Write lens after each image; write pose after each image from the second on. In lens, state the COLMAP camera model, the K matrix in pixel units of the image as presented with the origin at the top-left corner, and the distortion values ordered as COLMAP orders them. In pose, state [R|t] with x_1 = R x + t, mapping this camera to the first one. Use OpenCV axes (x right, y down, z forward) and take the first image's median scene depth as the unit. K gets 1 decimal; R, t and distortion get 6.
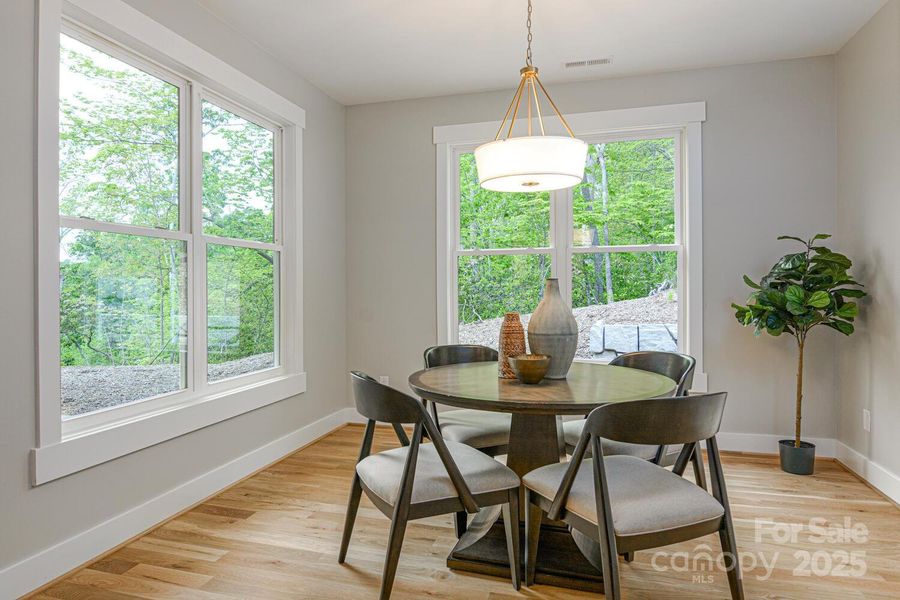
lens RADIAL K [[481.1, 0, 448.7], [0, 481.1, 294.3], [0, 0, 1]] dist [-0.023524, 0.000066]
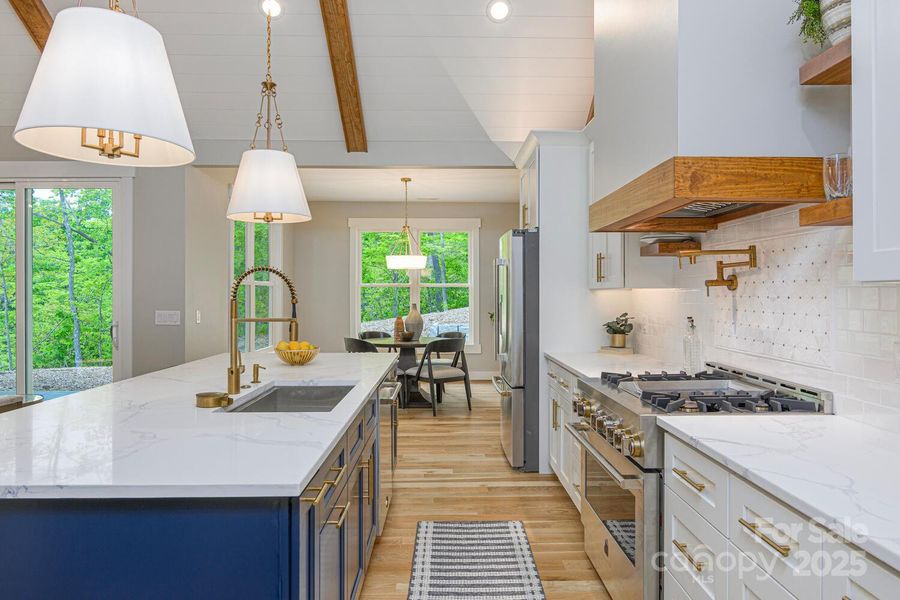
lens RADIAL K [[481.1, 0, 448.7], [0, 481.1, 294.3], [0, 0, 1]] dist [-0.023524, 0.000066]
pose [[0.951034, -0.000953, 0.309085, -0.445720], [0.005611, 0.999884, -0.014181, -0.045915], [-0.309035, 0.015221, 0.950929, -1.687760]]
